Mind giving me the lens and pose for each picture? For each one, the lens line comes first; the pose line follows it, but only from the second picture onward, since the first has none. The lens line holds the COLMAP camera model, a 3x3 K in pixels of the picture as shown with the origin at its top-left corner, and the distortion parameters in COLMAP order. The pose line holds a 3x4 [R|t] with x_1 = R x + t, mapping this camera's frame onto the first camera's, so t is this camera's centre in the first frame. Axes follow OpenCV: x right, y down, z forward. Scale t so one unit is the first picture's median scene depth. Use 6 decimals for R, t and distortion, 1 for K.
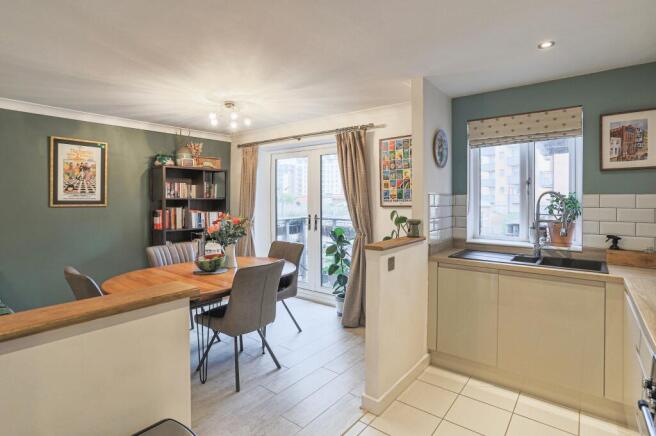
lens RADIAL K [[340.6, 0, 328.4], [0, 340.6, 198.6], [0, 0, 1]] dist [-0.003480, -0.000615]
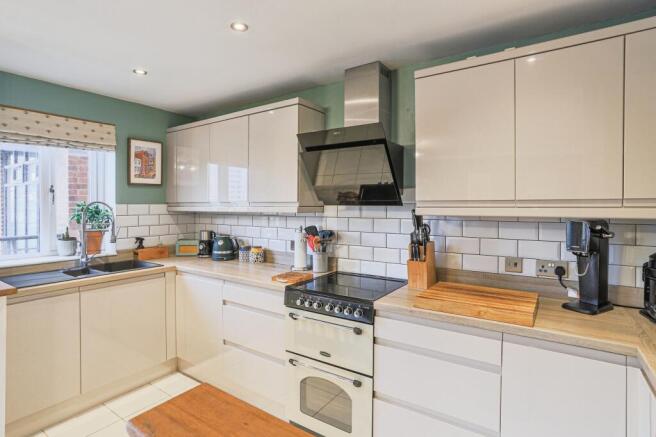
lens RADIAL K [[336.6, 0, 328.6], [0, 336.6, 208.1], [0, 0, 1]] dist [-0.002369, -0.000648]
pose [[-0.054511, -0.007581, 0.998484, -0.350570], [0.002686, 0.999966, 0.007739, -0.005653], [-0.998510, 0.003104, -0.054489, 0.307770]]
